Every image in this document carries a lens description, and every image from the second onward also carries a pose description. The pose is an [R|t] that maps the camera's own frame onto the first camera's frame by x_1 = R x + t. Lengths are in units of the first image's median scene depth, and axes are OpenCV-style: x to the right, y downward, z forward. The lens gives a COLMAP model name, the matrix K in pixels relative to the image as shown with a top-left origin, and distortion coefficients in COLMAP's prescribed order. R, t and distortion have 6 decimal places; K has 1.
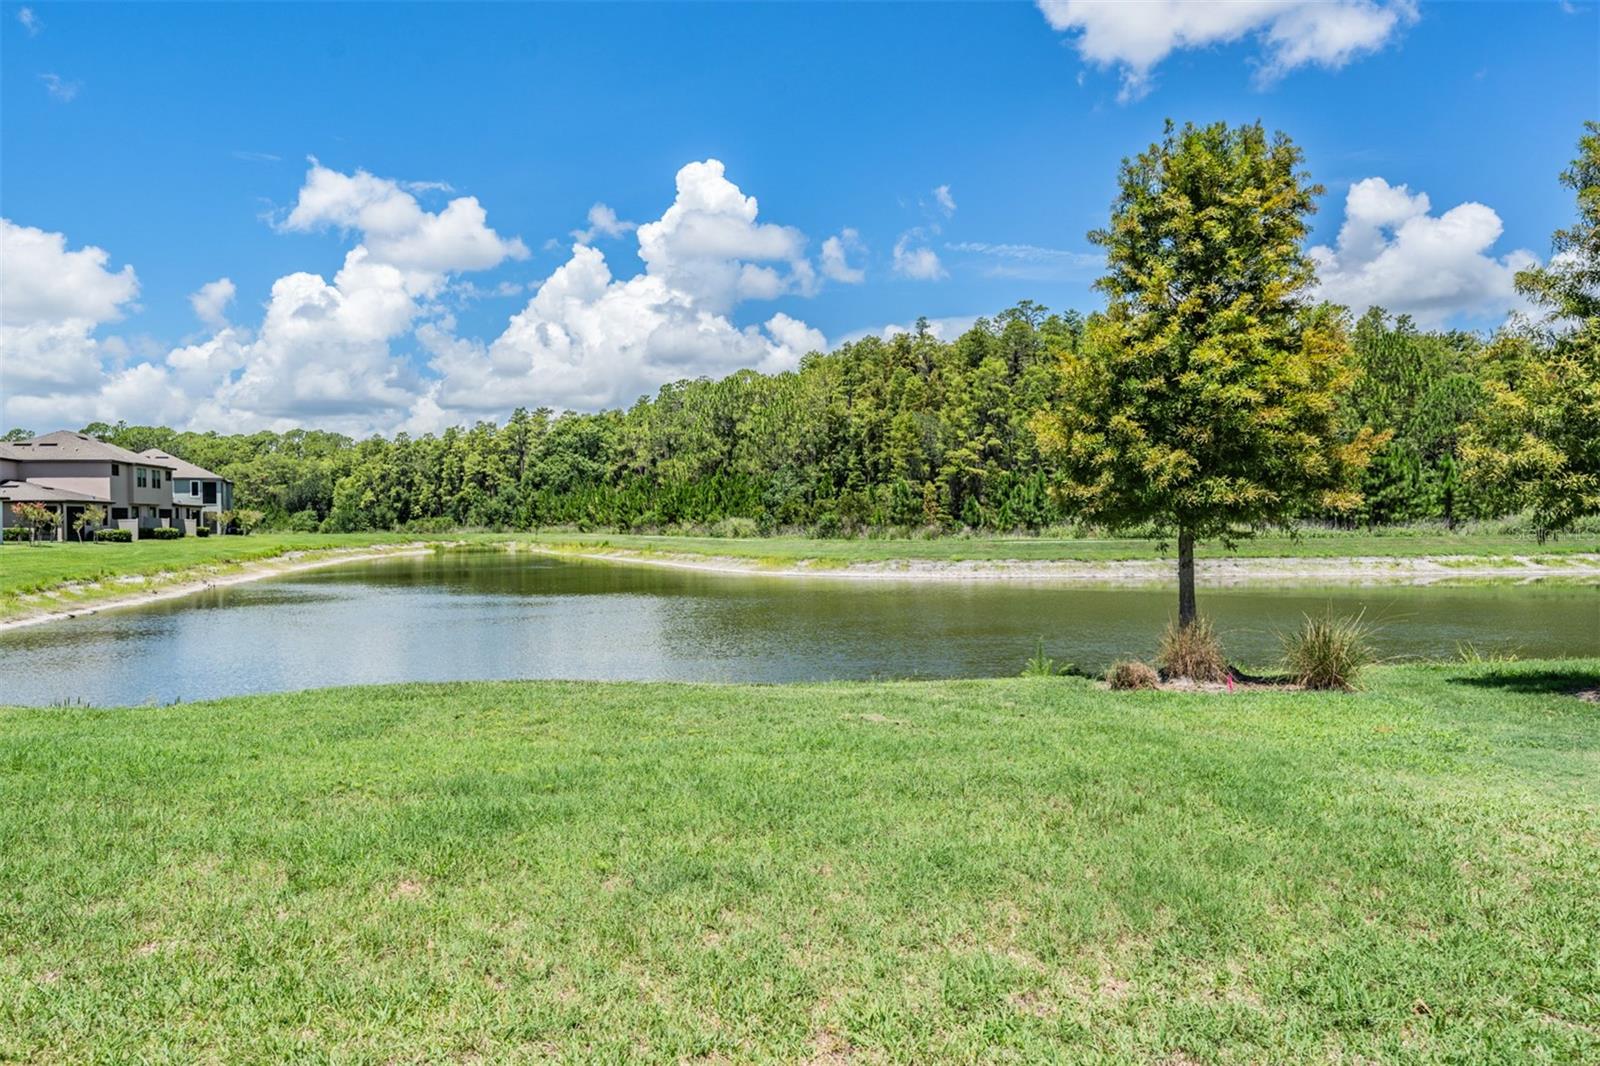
lens RADIAL K [[1057.9, 0, 800.0], [0, 1057.9, 533.0], [0, 0, 1]] dist [0.000788, -0.000704]
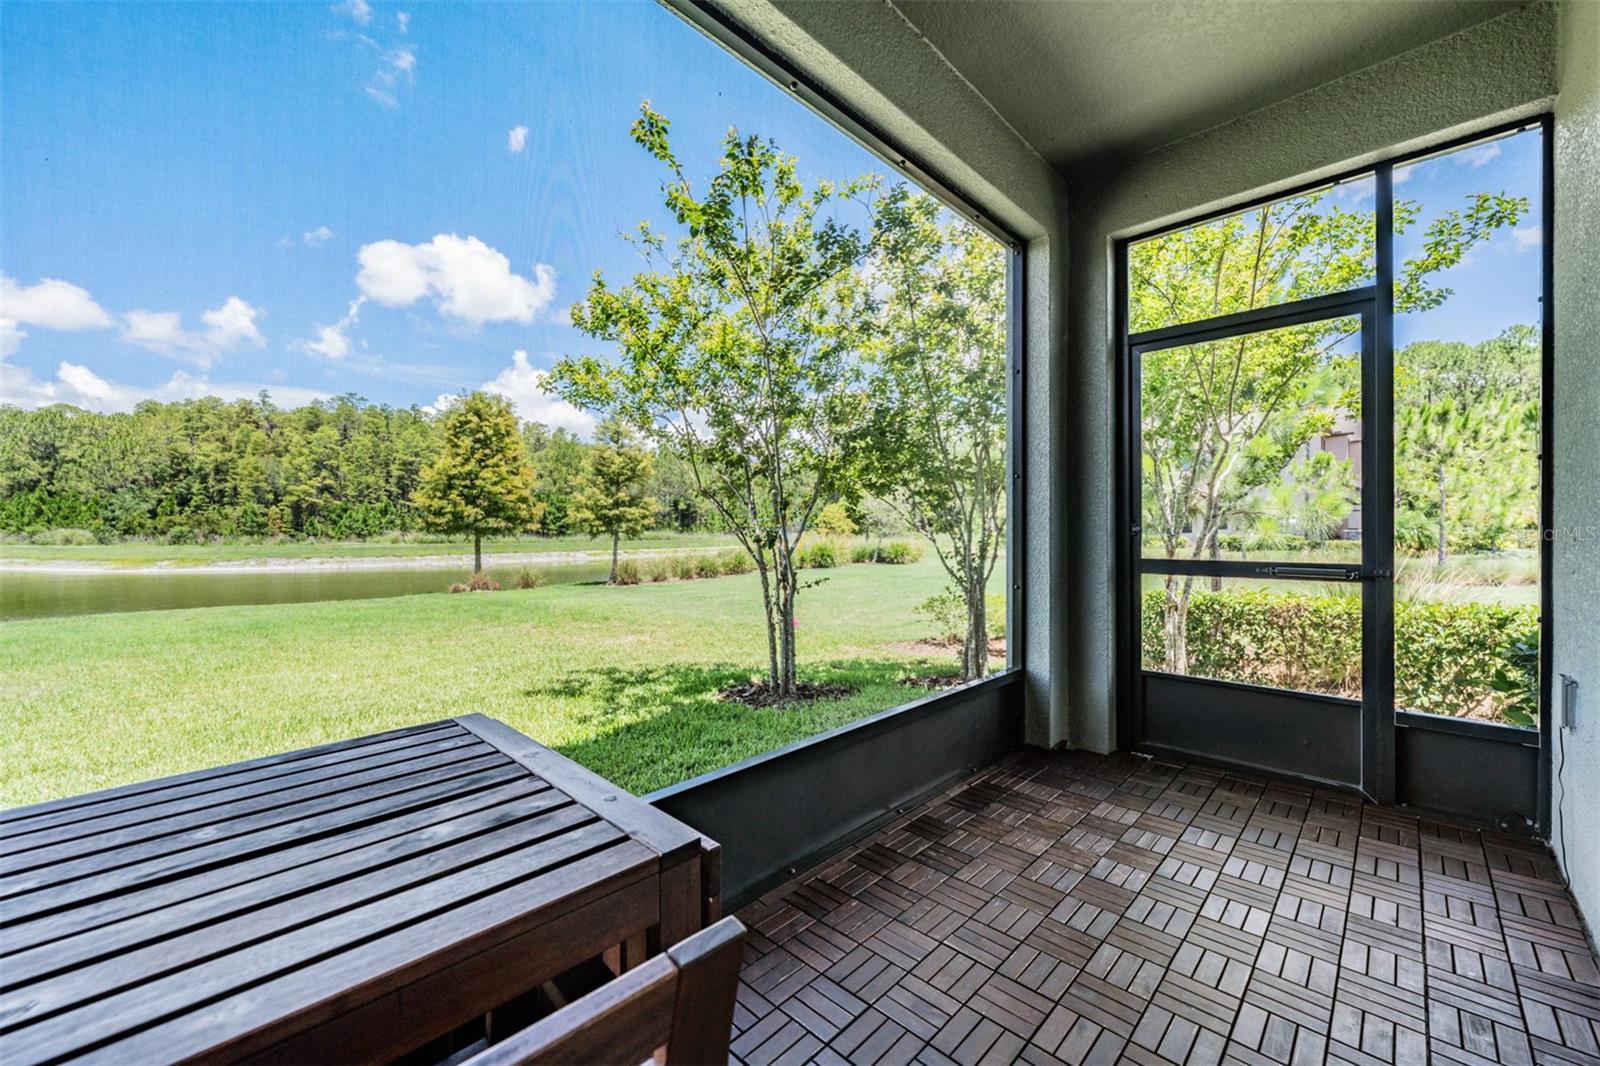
lens RADIAL K [[633.7, 0, 800.0], [0, 633.7, 533.0], [0, 0, 1]] dist [-0.001657, -0.000272]
pose [[0.659610, 0.007281, 0.751573, -0.056139], [0.002935, 0.999920, -0.012263, 0.001857], [-0.751602, 0.010295, 0.659536, -0.125282]]
